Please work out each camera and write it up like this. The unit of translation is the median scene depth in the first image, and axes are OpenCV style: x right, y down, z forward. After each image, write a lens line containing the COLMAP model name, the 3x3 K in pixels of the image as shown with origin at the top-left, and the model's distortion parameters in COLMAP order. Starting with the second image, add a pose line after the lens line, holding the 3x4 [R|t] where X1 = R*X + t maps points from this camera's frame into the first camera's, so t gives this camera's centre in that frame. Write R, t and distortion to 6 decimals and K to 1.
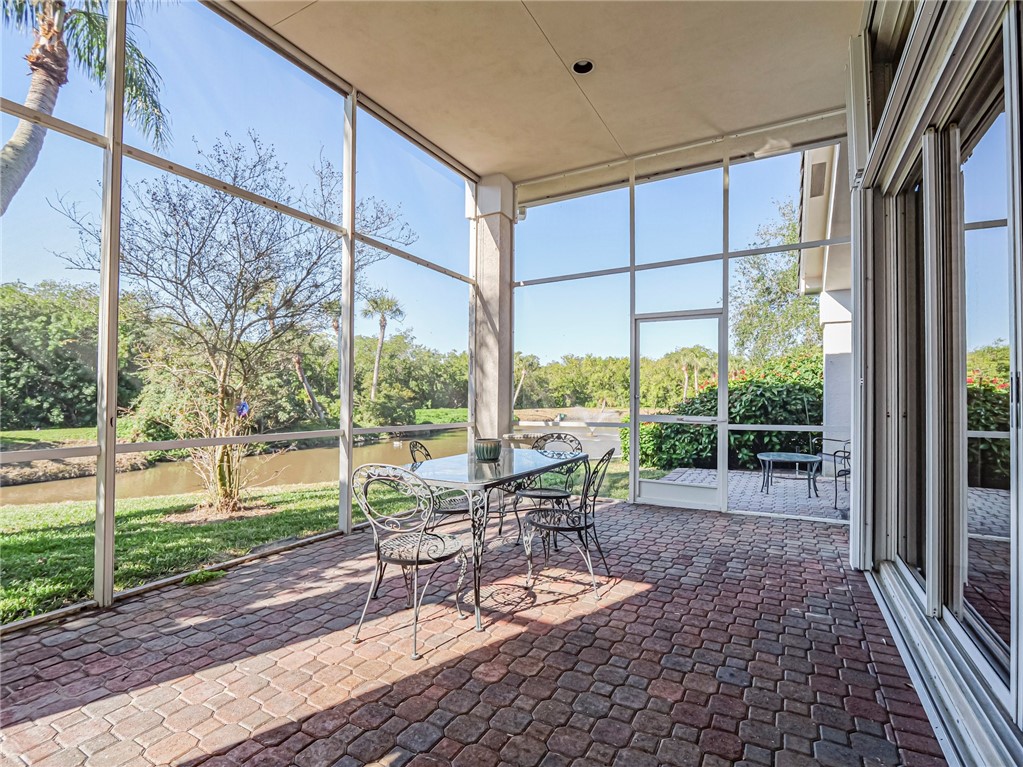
lens RADIAL K [[492.8, 0, 513.7], [0, 492.8, 391.8], [0, 0, 1]] dist [-0.006269, -0.001676]
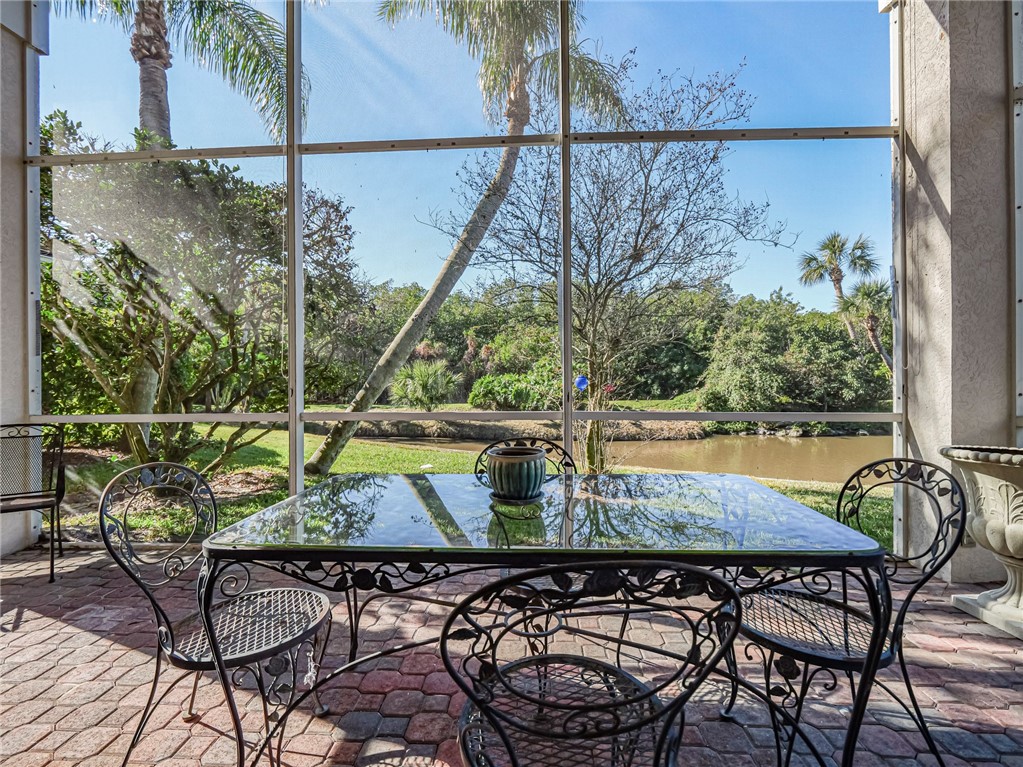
lens RADIAL K [[492.8, 0, 505.7], [0, 492.8, 371.5], [0, 0, 1]] dist [-0.006269, -0.001676]
pose [[0.424992, -0.016344, -0.905049, 0.052391], [0.022688, 0.999715, -0.007400, 0.003766], [0.904913, -0.017389, 0.425242, 0.116852]]
